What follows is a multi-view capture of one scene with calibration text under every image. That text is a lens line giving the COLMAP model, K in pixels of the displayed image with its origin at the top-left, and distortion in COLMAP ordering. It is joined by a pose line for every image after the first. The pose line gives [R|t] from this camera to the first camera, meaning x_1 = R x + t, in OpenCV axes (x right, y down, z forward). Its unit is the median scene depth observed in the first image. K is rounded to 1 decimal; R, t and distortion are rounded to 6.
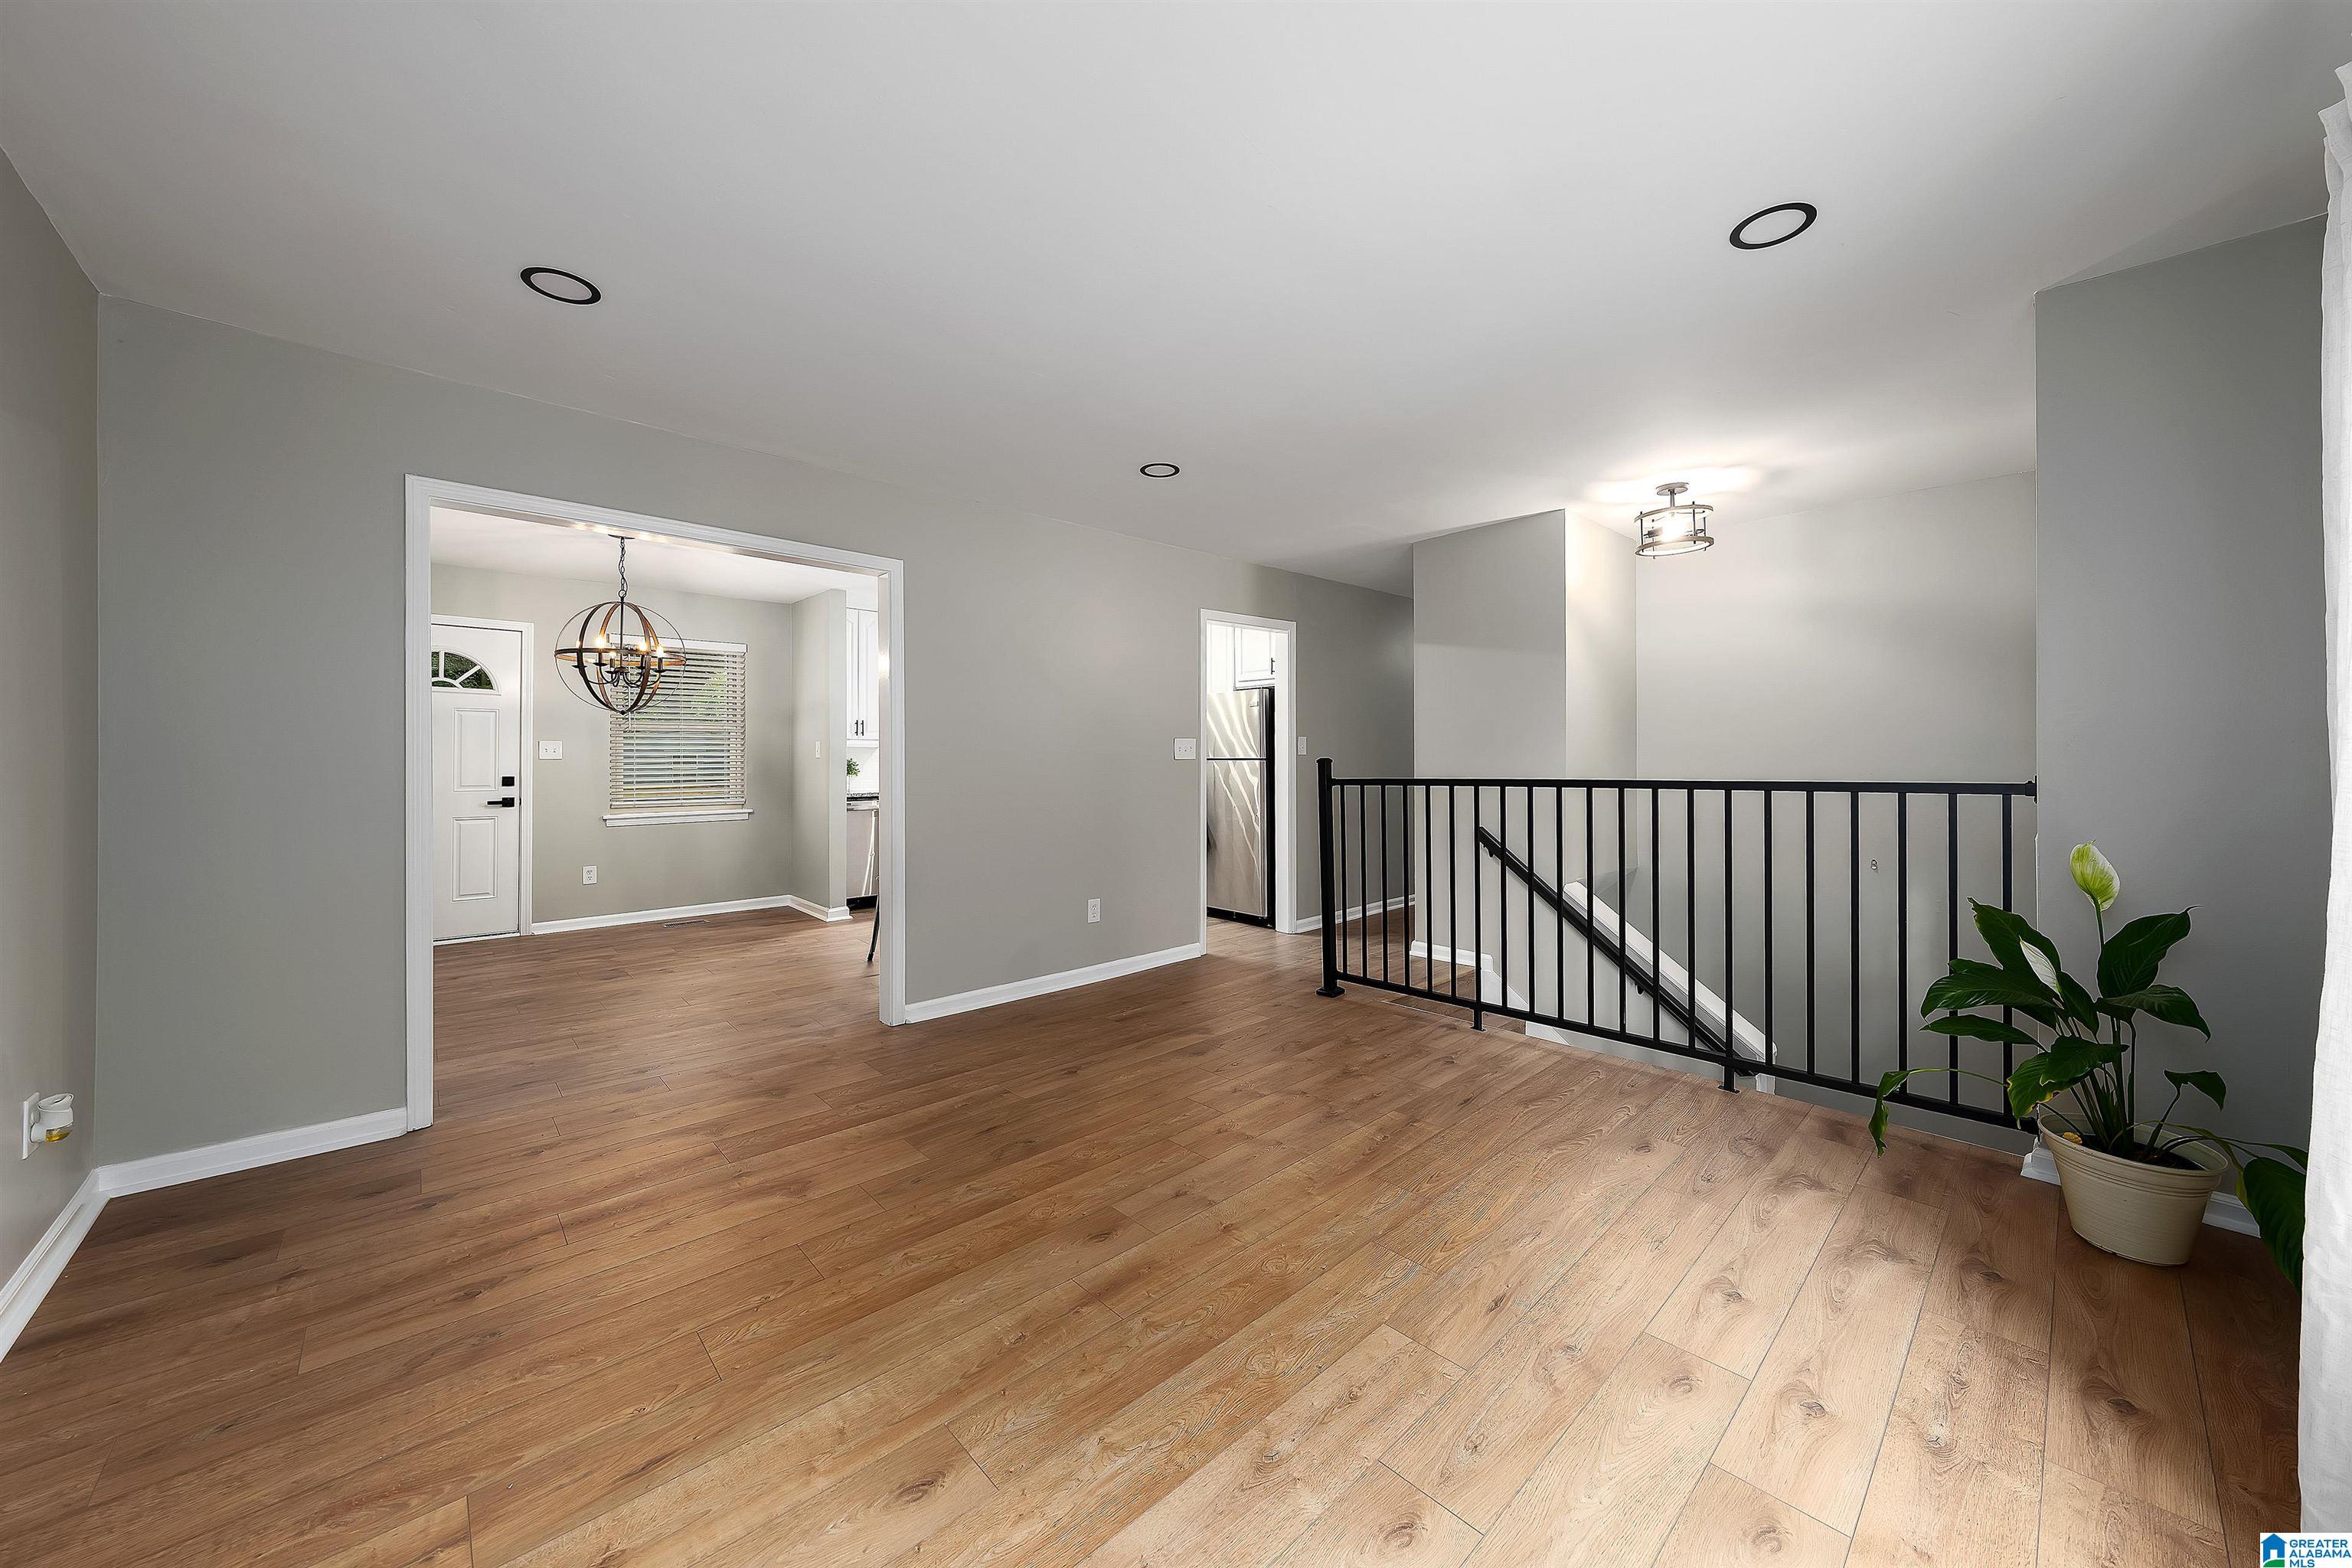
lens RADIAL K [[836.2, 0, 1189.7], [0, 836.2, 746.7], [0, 0, 1]] dist [0.000156, -0.000082]
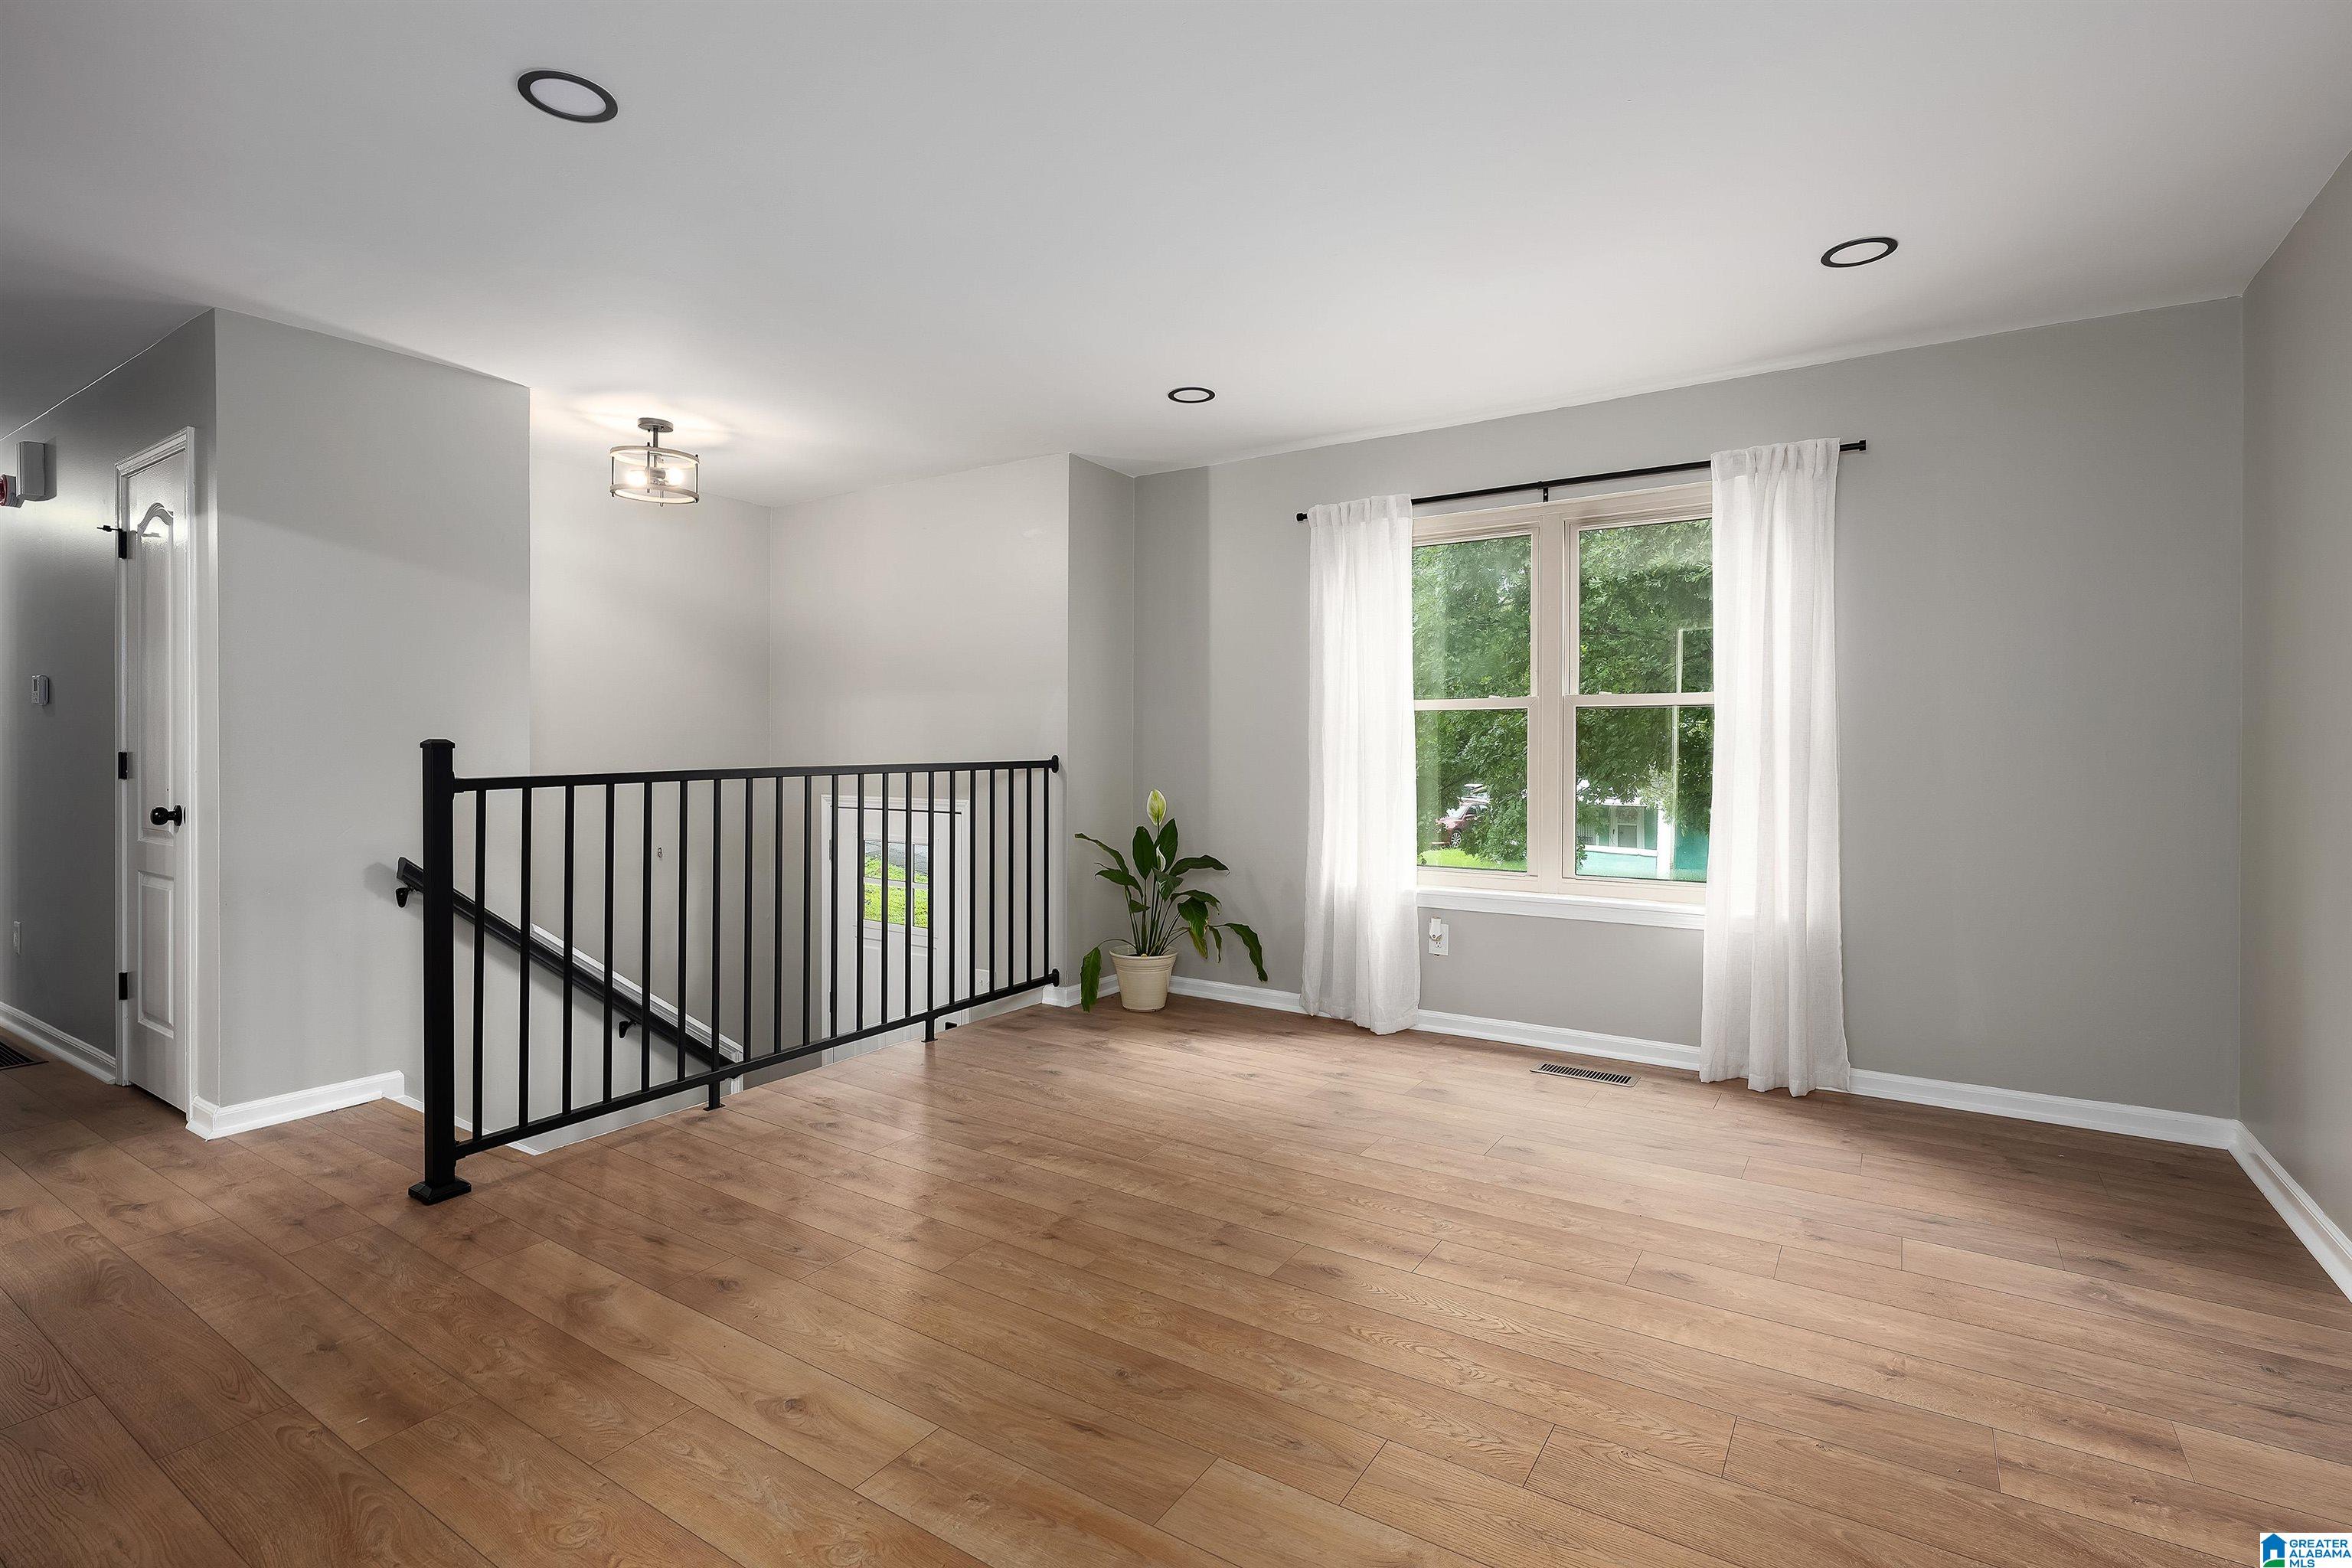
lens RADIAL K [[1109.1, 0, 1177.2], [0, 1109.1, 757.2], [0, 0, 1]] dist [0.001053, -0.007522]
pose [[-0.237846, -0.001359, 0.971302, -1.010677], [-0.008836, 0.999961, -0.000765, 0.034943], [-0.971263, -0.008765, -0.237848, 1.205004]]
